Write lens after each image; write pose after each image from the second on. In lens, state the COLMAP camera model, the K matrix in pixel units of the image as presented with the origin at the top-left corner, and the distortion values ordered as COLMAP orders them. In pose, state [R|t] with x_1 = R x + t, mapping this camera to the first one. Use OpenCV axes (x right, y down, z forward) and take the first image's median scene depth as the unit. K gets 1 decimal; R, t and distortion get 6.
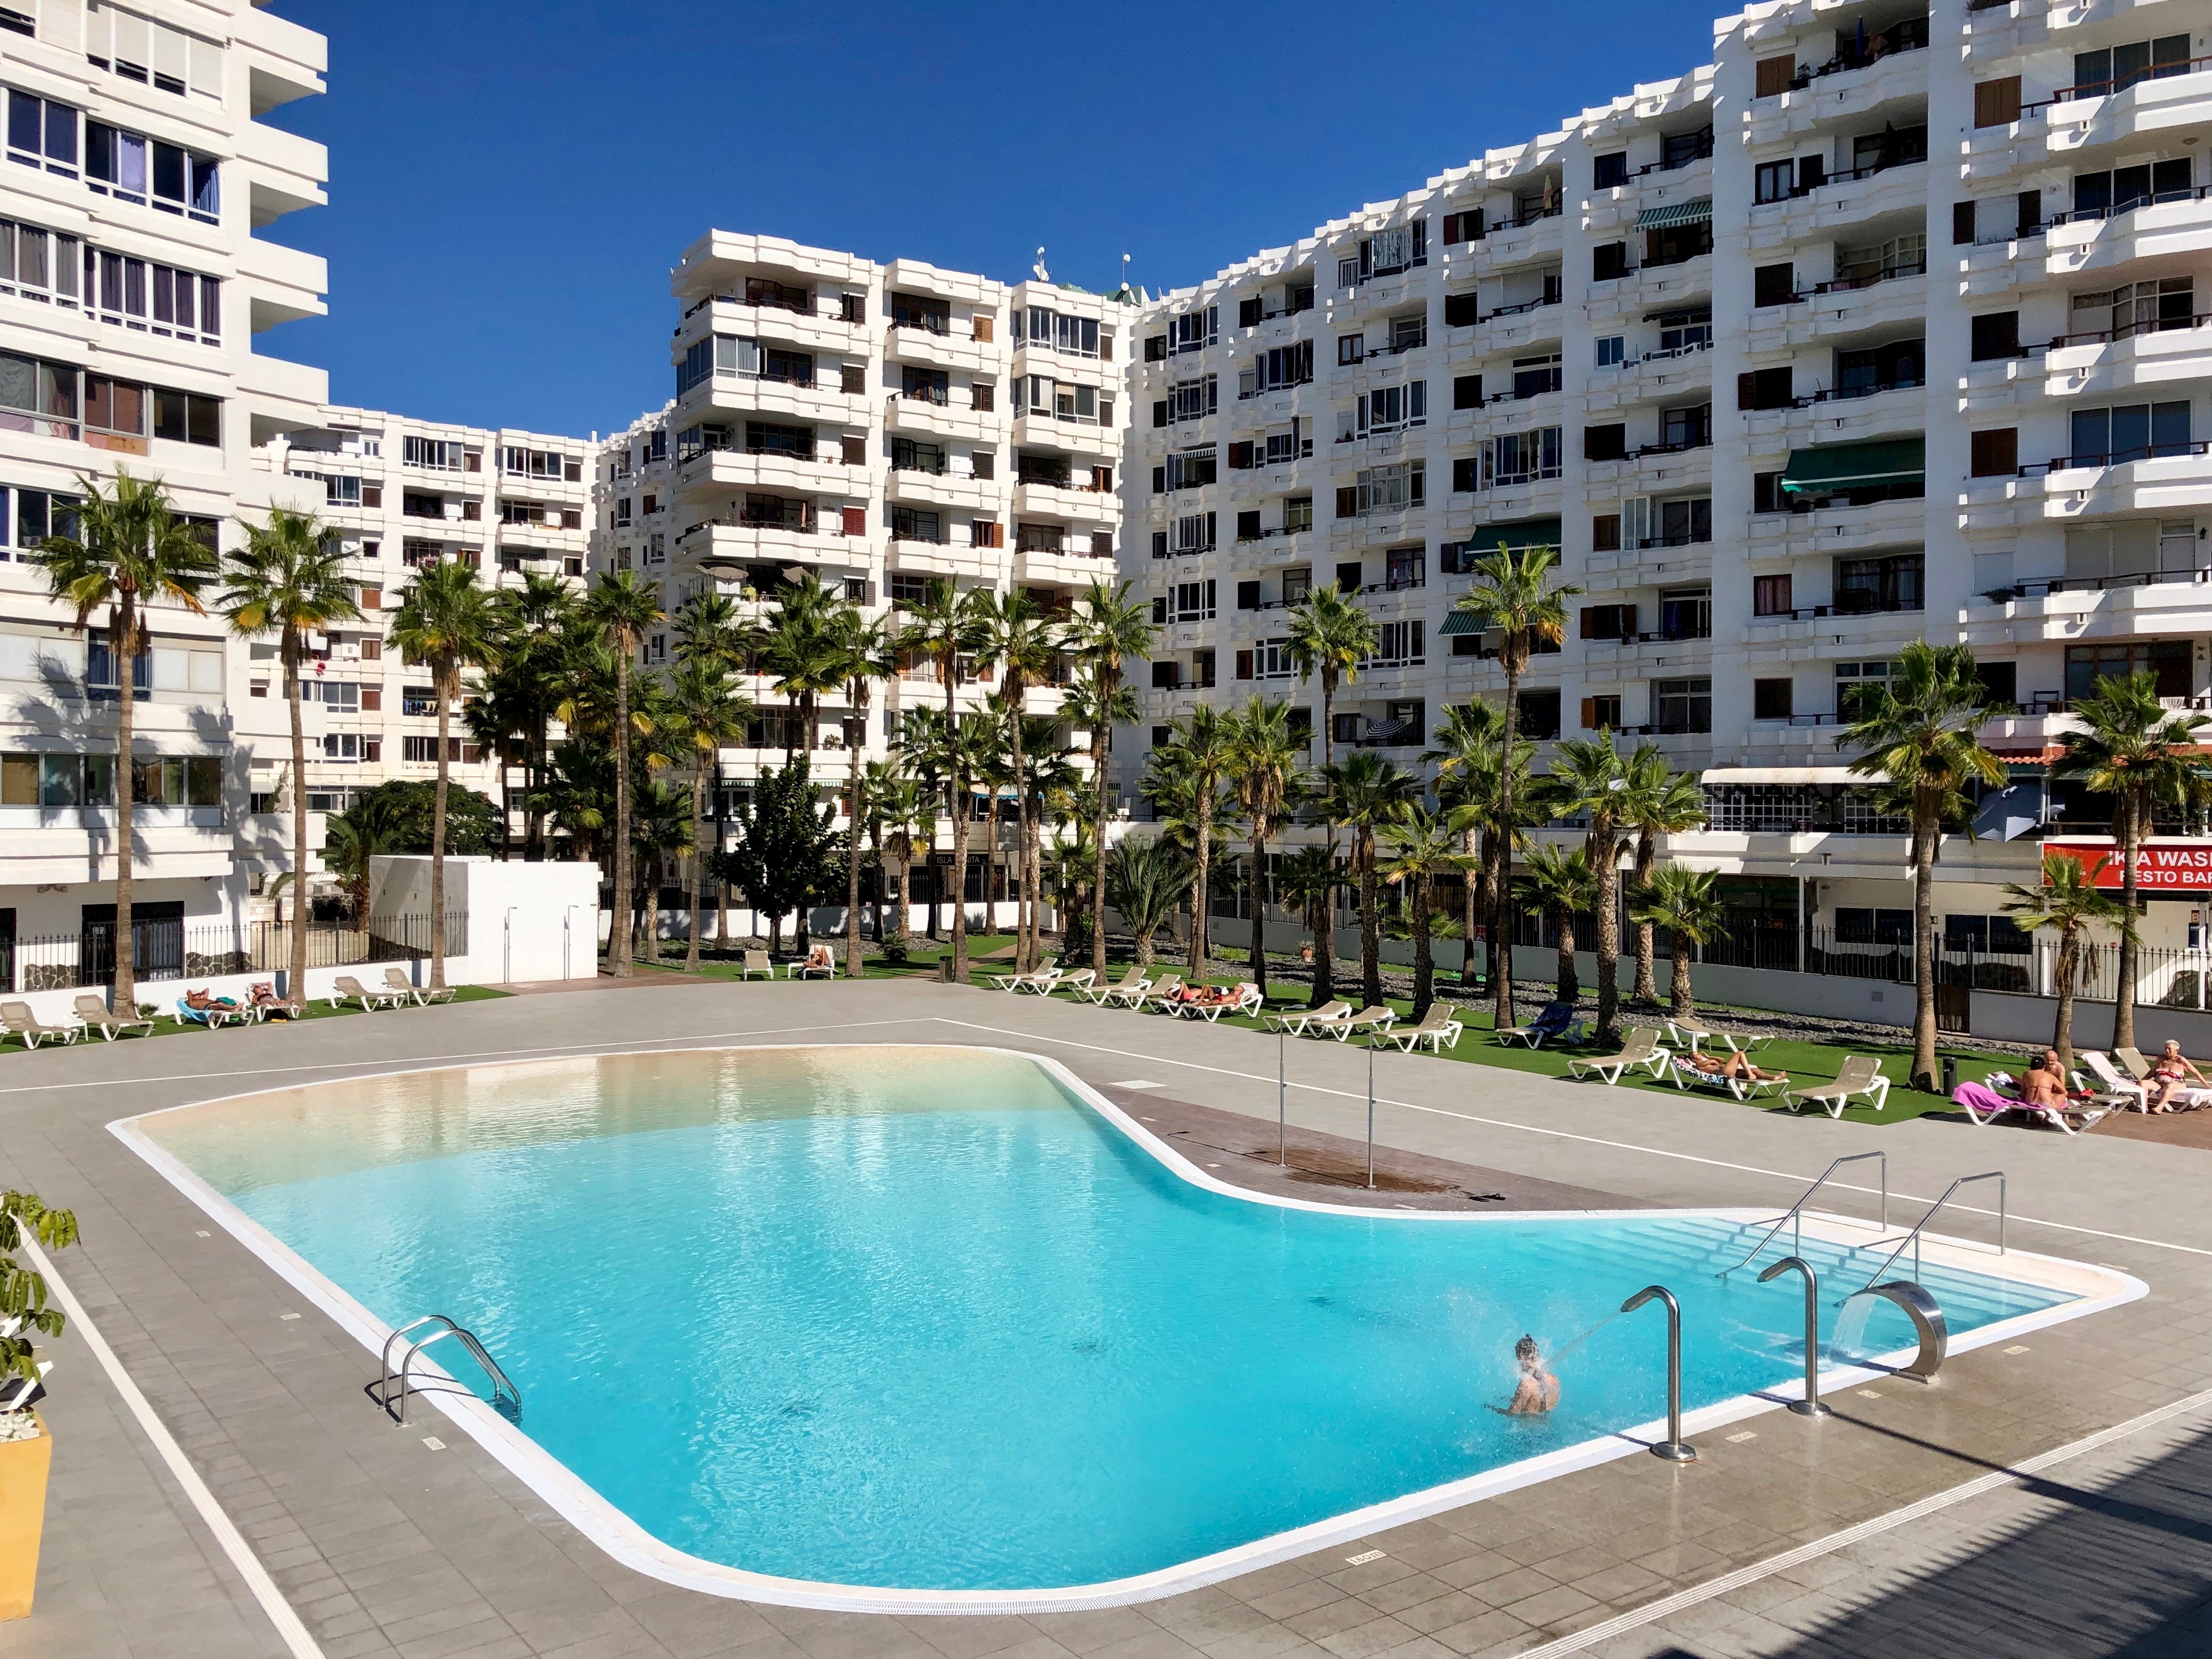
lens RADIAL K [[1813.9, 0, 1106.0], [0, 1813.9, 829.5], [0, 0, 1]] dist [0.121611, -0.129331]
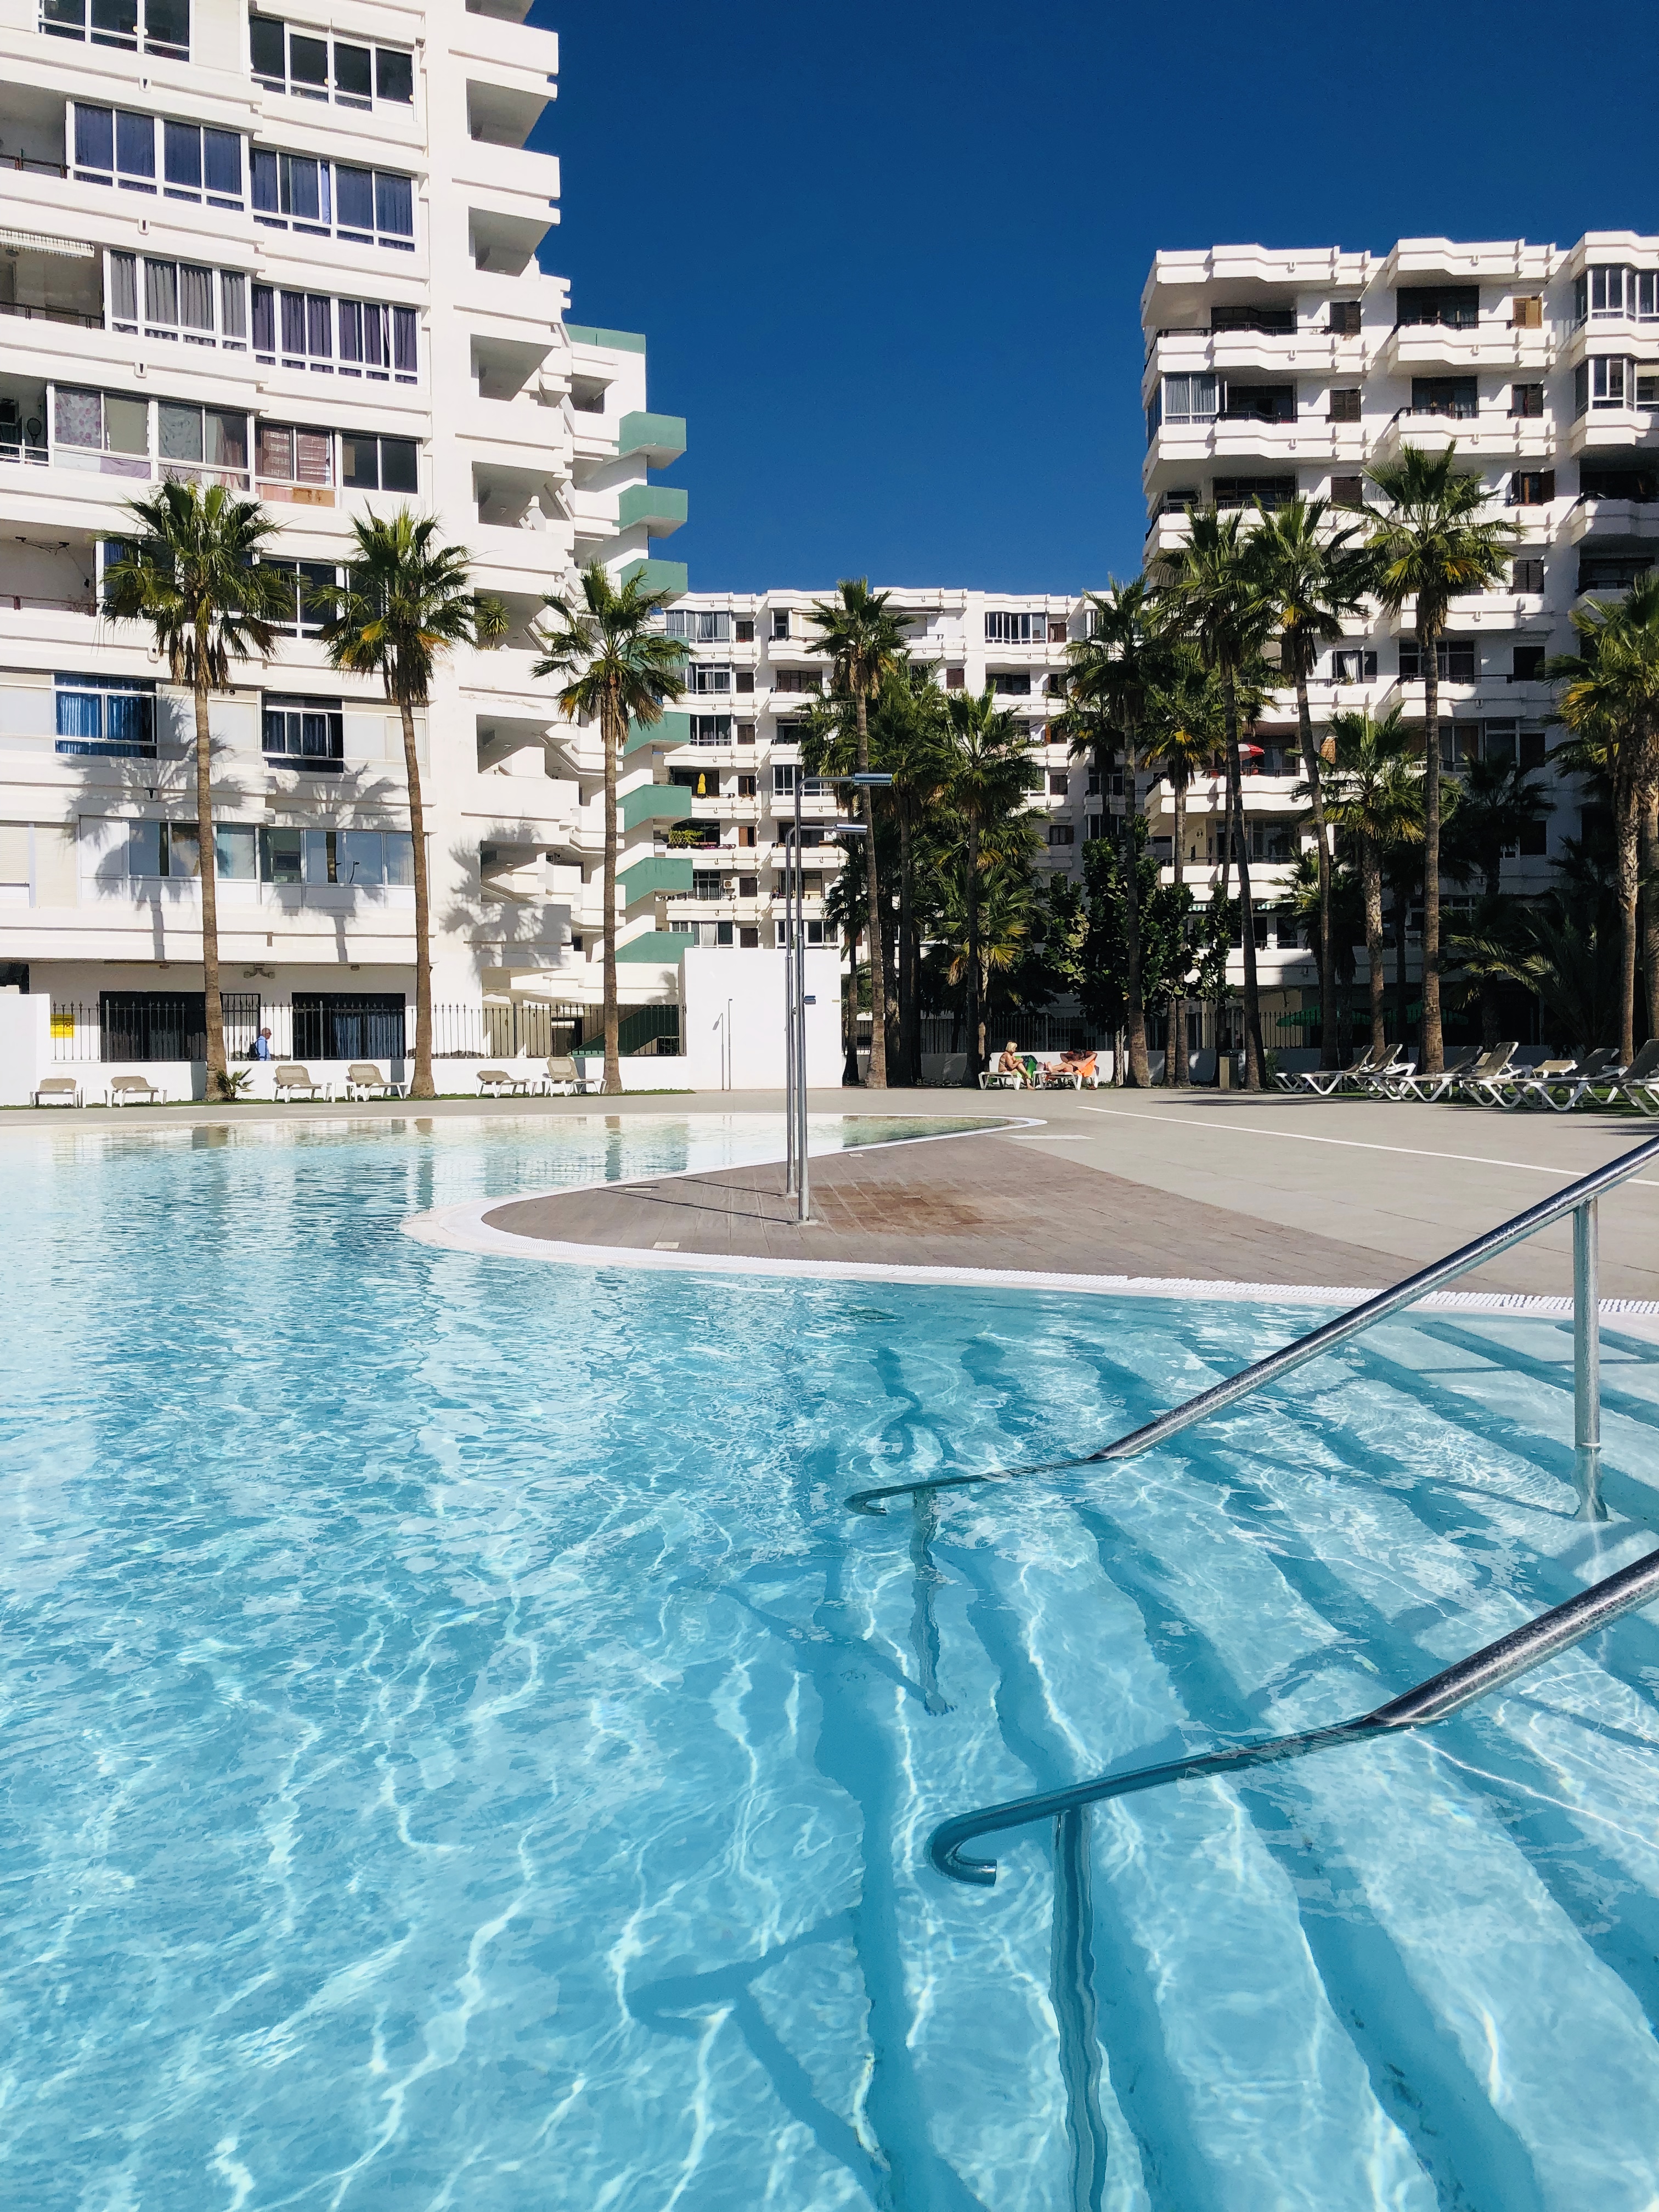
lens RADIAL K [[1813.9, 0, 829.5], [0, 1813.9, 1106.0], [0, 0, 1]] dist [0.121611, -0.129331]
pose [[0.858926, -0.006355, -0.512059, 0.155753], [0.023898, 0.999331, 0.027684, 0.072808], [0.511541, -0.036016, 0.858504, 0.276010]]
